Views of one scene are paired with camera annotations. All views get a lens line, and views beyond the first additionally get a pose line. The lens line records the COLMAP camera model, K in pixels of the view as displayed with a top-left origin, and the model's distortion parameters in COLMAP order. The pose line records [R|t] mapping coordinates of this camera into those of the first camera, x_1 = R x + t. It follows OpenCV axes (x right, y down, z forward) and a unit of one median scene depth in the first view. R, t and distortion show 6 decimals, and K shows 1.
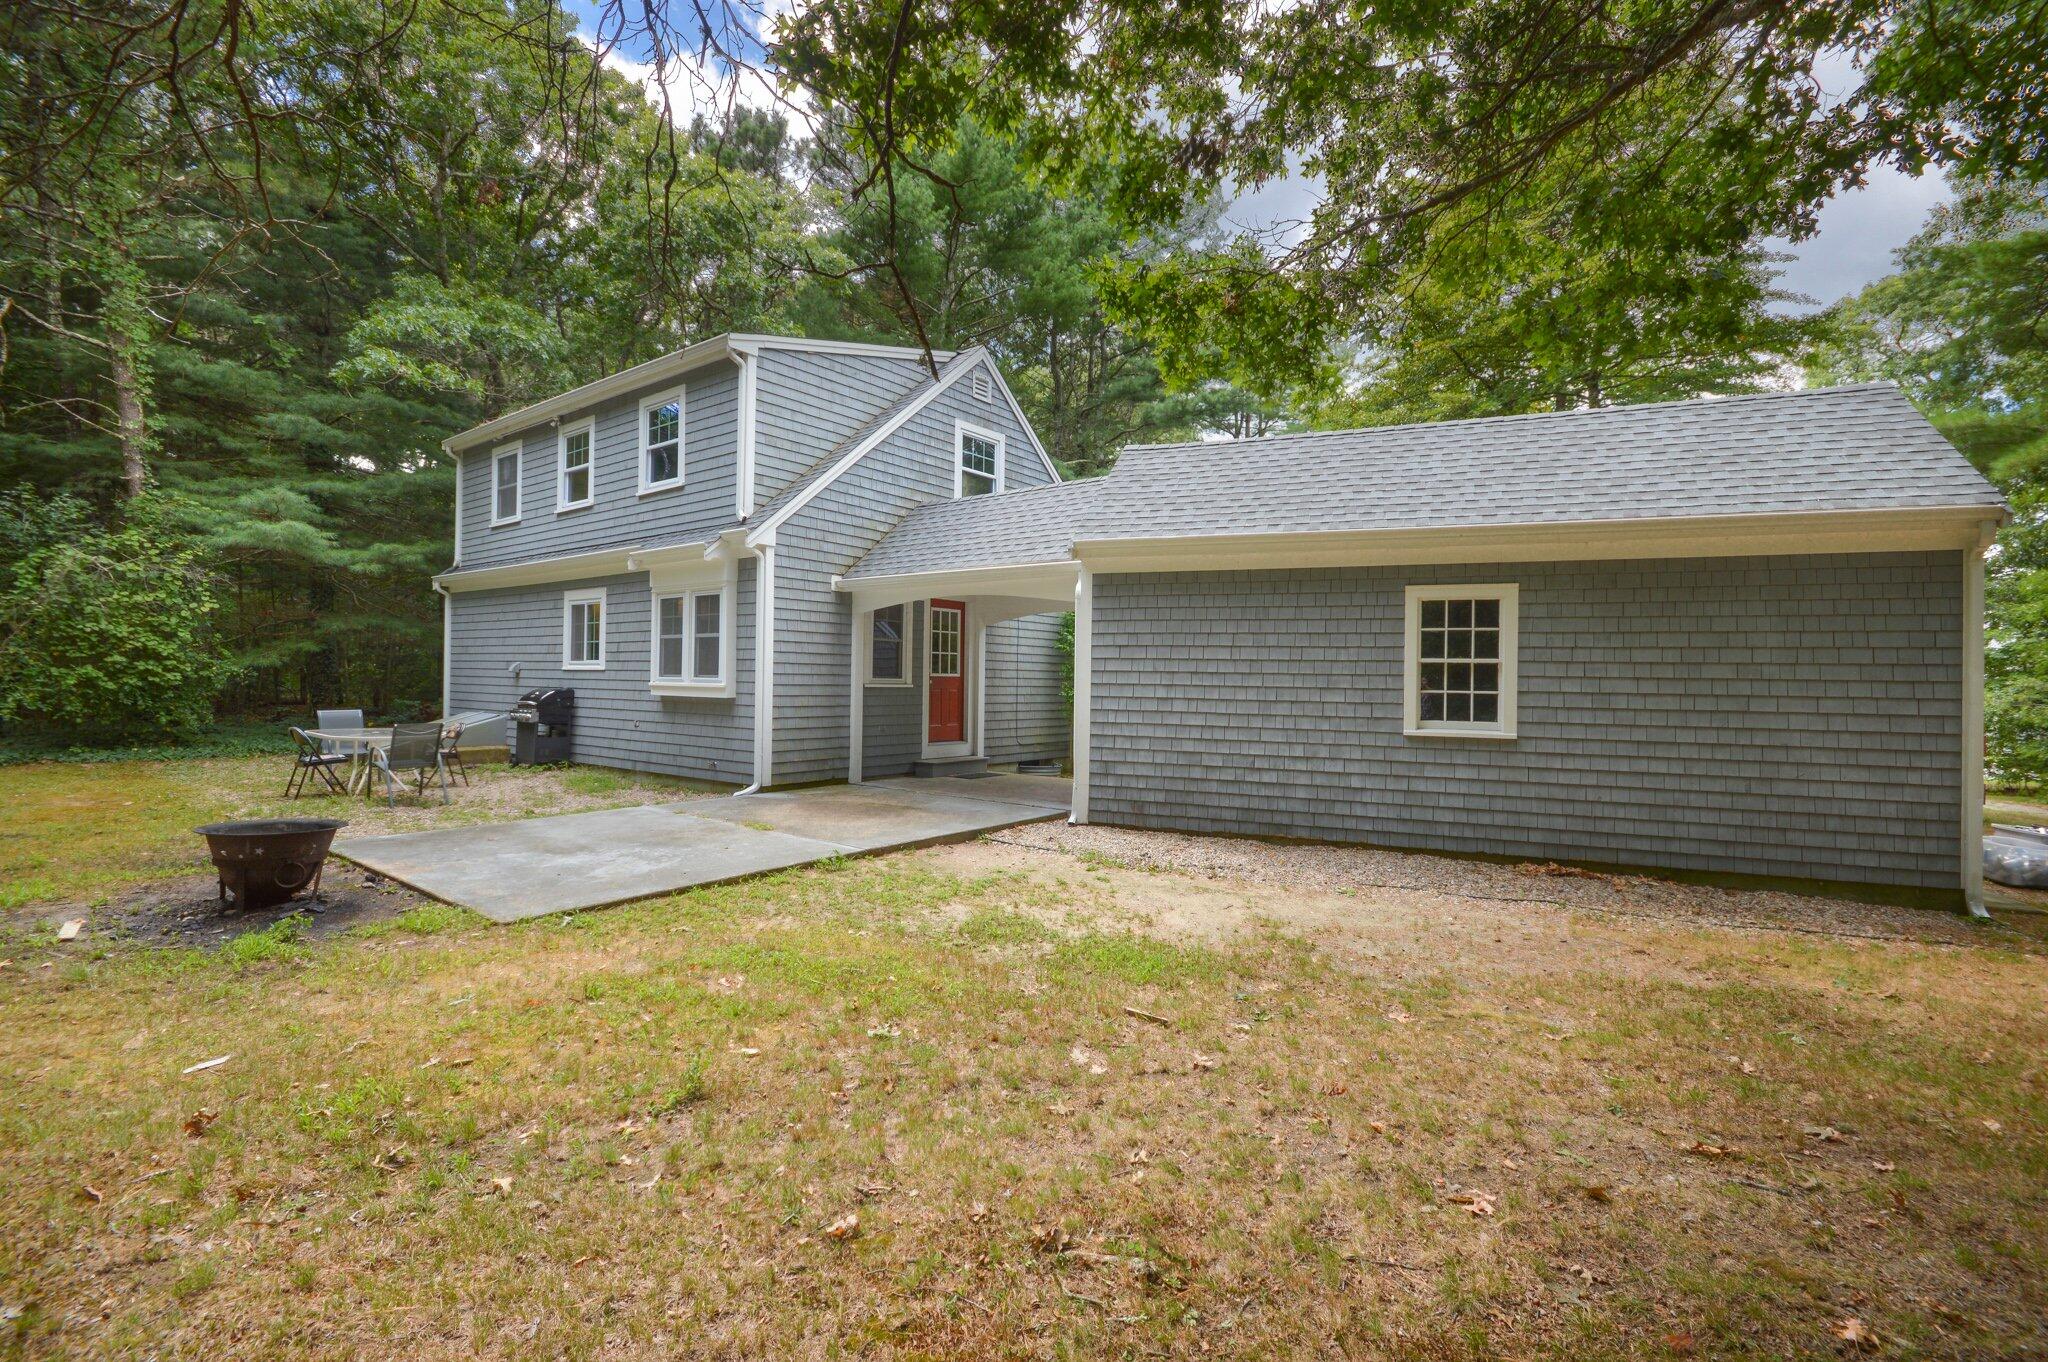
lens RADIAL K [[920.2, 0, 1024.0], [0, 920.2, 681.0], [0, 0, 1]] dist [-0.001551, -0.000294]
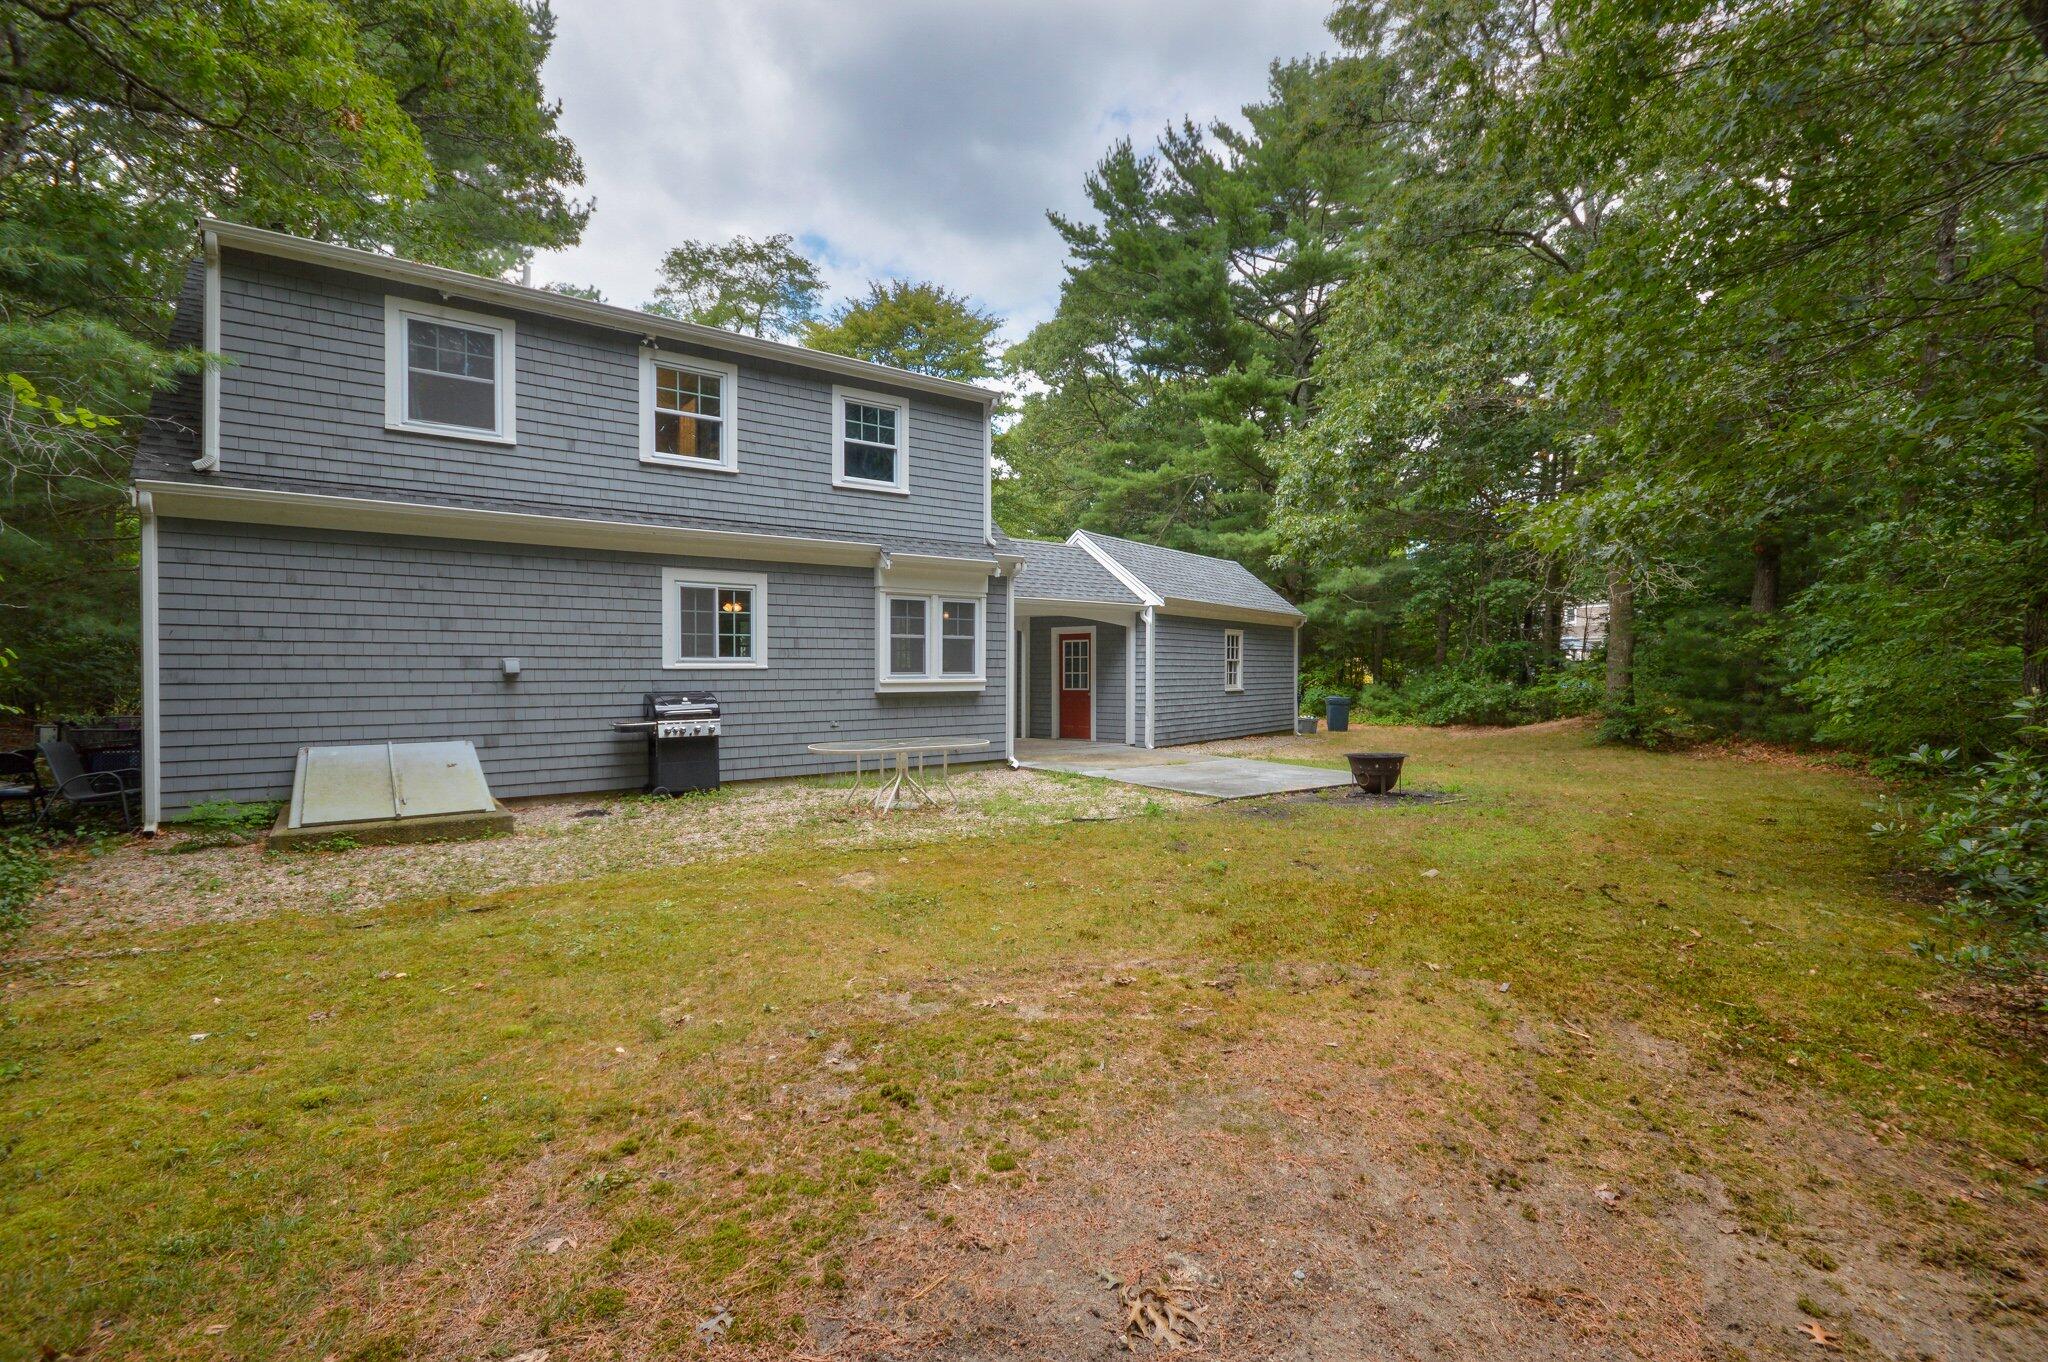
lens RADIAL K [[920.2, 0, 1024.0], [0, 920.2, 681.0], [0, 0, 1]] dist [-0.001551, -0.000294]
pose [[0.280249, -0.038610, 0.959151, -1.374565], [-0.010355, 0.999011, 0.043240, -0.043479], [-0.959872, -0.022050, 0.279572, 0.570149]]
